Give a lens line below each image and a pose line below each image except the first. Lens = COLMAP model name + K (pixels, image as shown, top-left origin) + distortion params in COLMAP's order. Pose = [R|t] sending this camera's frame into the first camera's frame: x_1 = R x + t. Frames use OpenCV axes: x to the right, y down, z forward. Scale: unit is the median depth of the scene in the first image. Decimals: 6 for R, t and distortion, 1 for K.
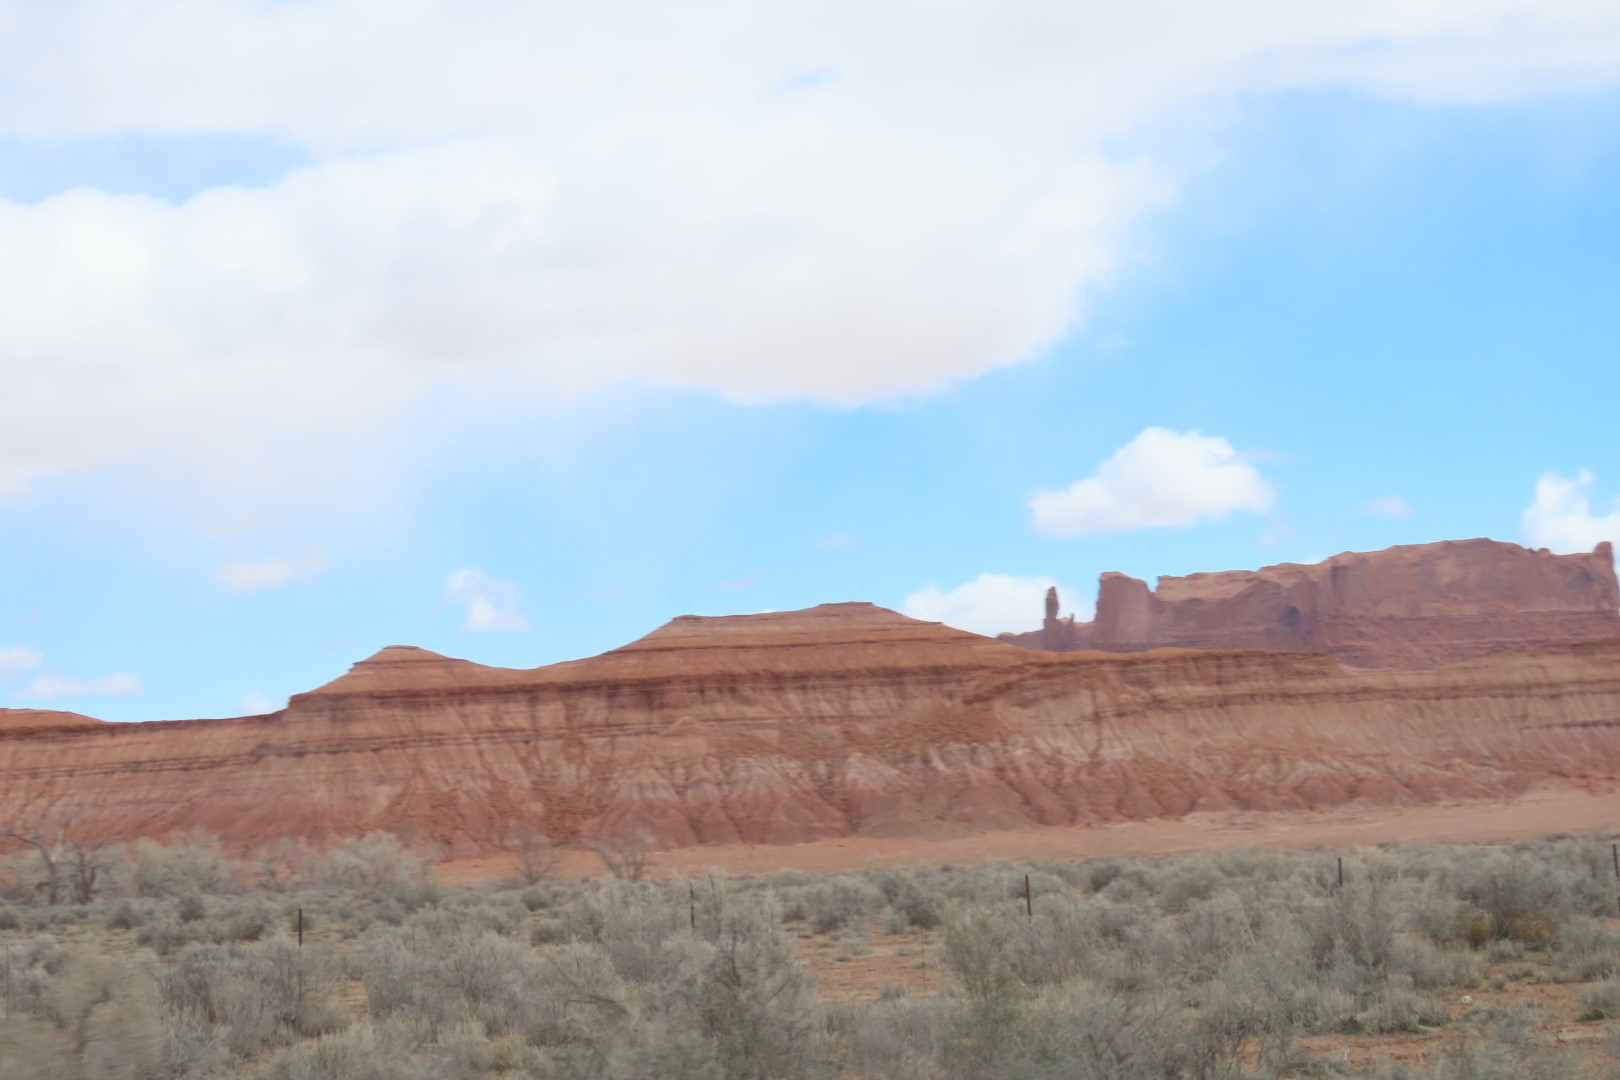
lens RADIAL K [[4669.4, 0, 809.0], [0, 4669.4, 512.7], [0, 0, 1]] dist [-0.019852, 1.678109]
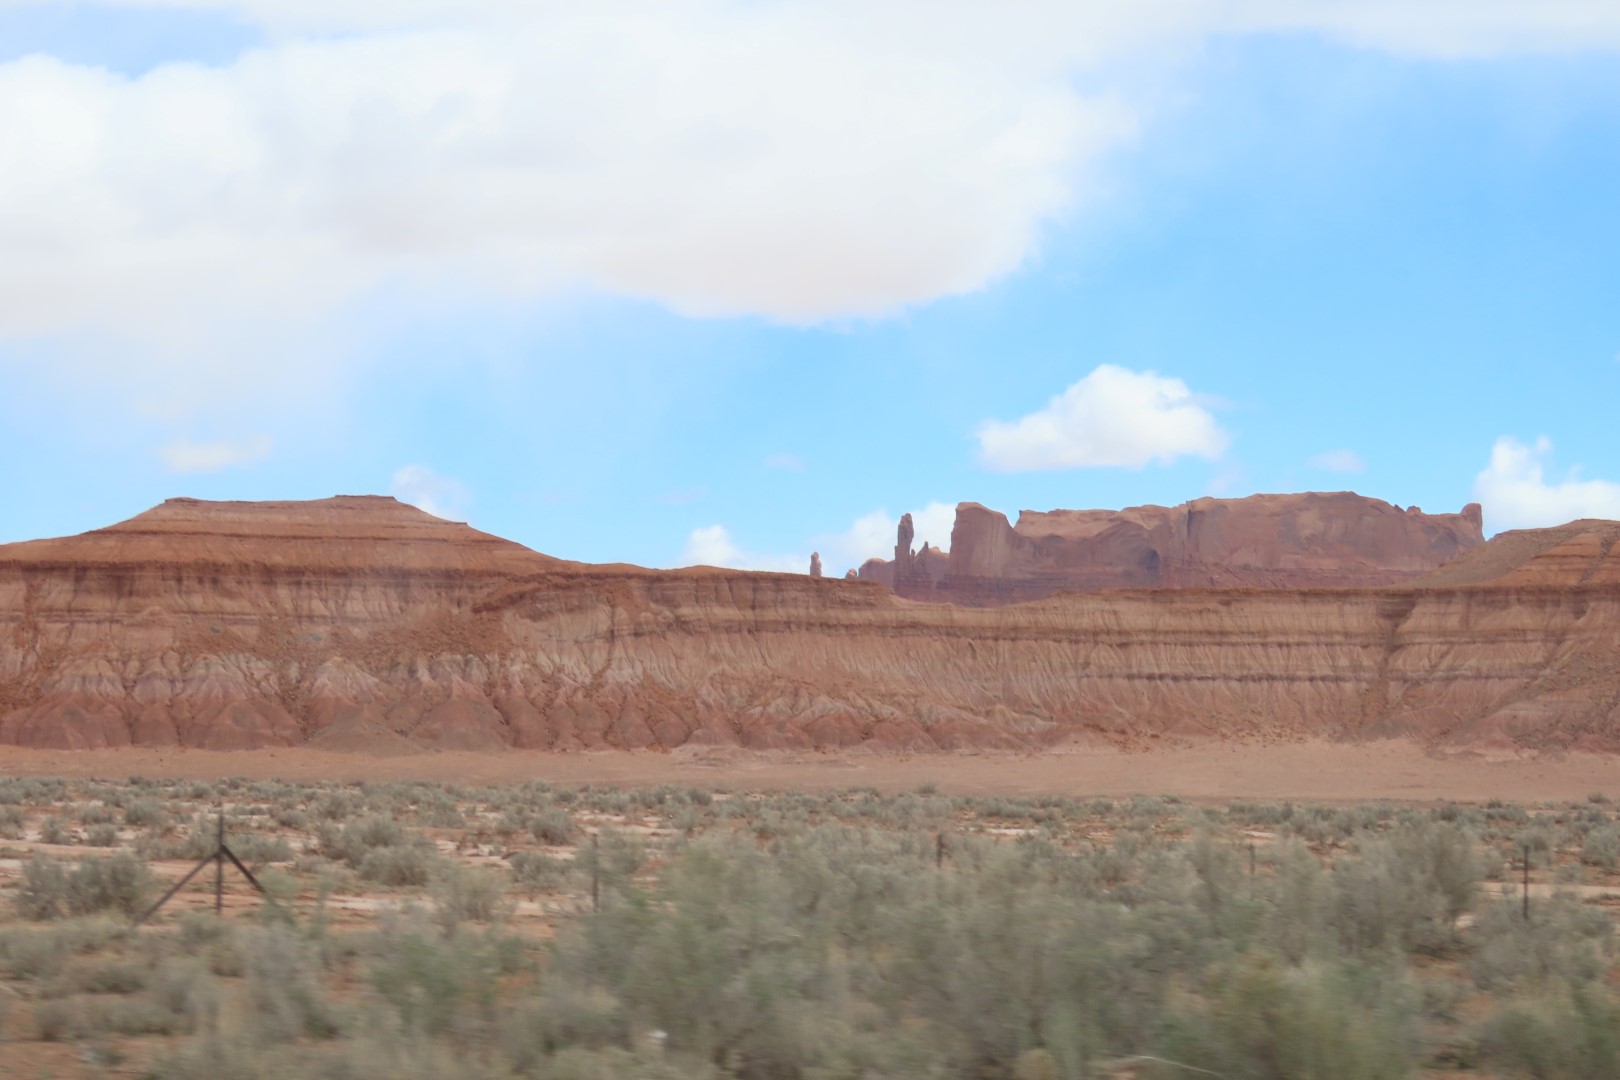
lens RADIAL K [[4669.4, 0, 809.0], [0, 4669.4, 512.7], [0, 0, 1]] dist [-0.019852, 1.678109]
pose [[0.997989, 0.063324, 0.002953, 0.097077], [-0.063365, 0.997848, 0.016848, 0.001565], [-0.001879, -0.017001, 0.999854, 0.077757]]
